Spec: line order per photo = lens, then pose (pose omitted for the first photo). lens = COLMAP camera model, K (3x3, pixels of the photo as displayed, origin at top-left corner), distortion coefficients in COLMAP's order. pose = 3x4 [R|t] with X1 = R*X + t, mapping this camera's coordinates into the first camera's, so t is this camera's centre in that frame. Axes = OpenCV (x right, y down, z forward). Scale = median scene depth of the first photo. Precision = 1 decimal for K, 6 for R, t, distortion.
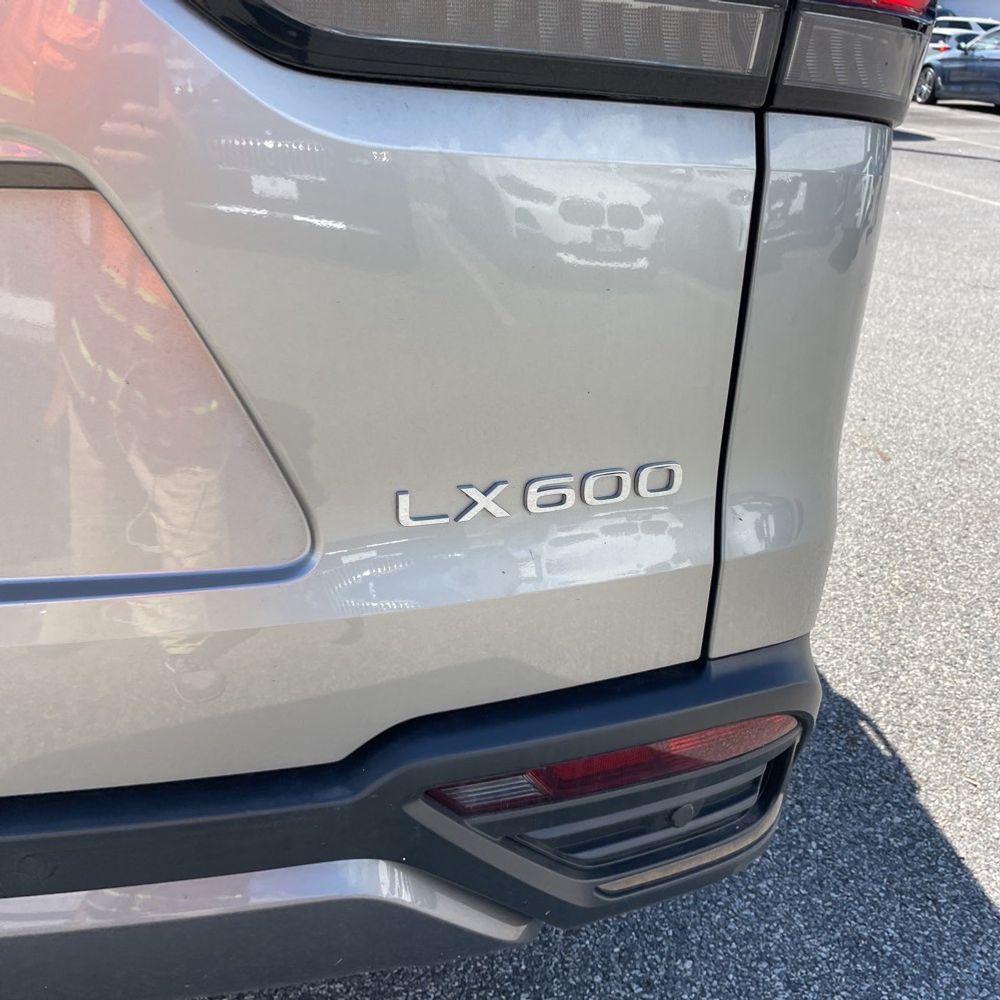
lens RADIAL K [[1037.9, 0, 522.4], [0, 1037.9, 497.1], [0, 0, 1]] dist [0.104870, -0.166679]
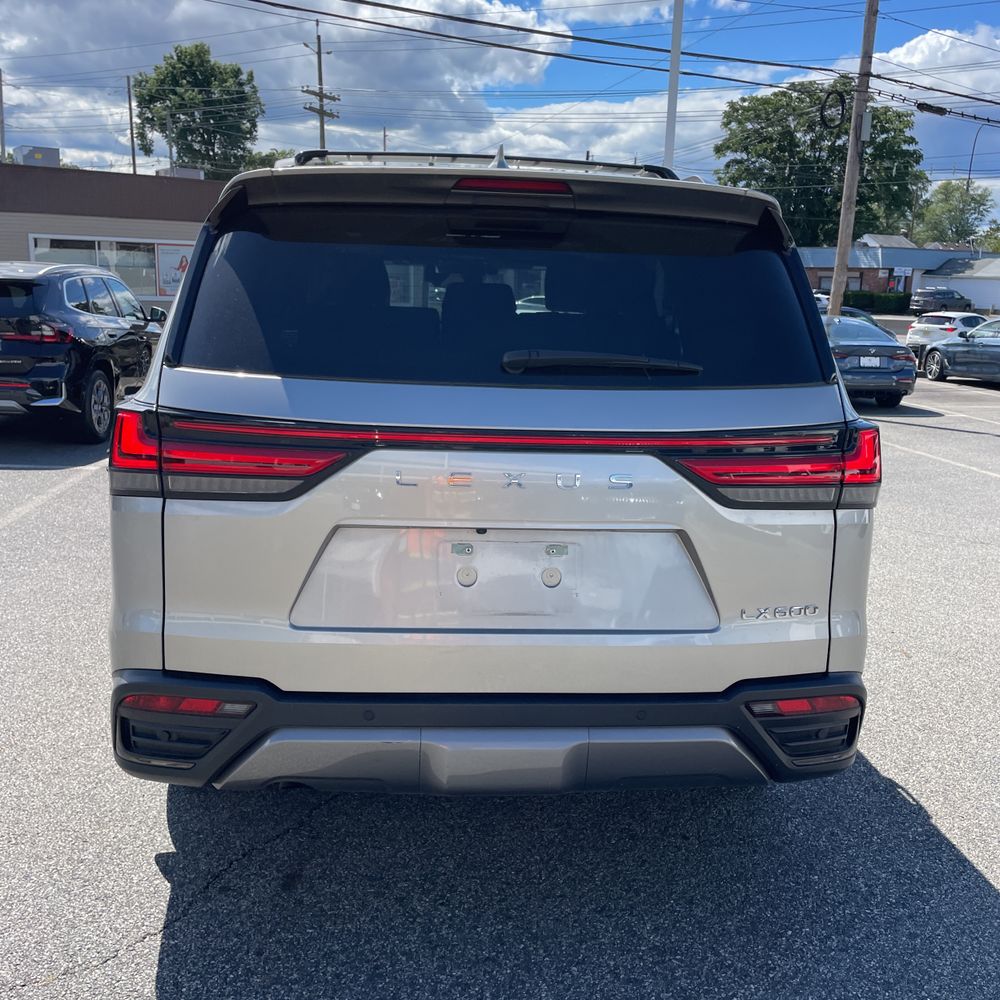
lens RADIAL K [[1018.4, 0, 504.7], [0, 1018.4, 471.2], [0, 0, 1]] dist [0.091189, -0.123182]
pose [[0.998442, -0.003189, -0.055714, -0.153593], [-0.011169, 0.966747, -0.255492, 0.092469], [0.054676, 0.255716, 0.965205, -0.543038]]
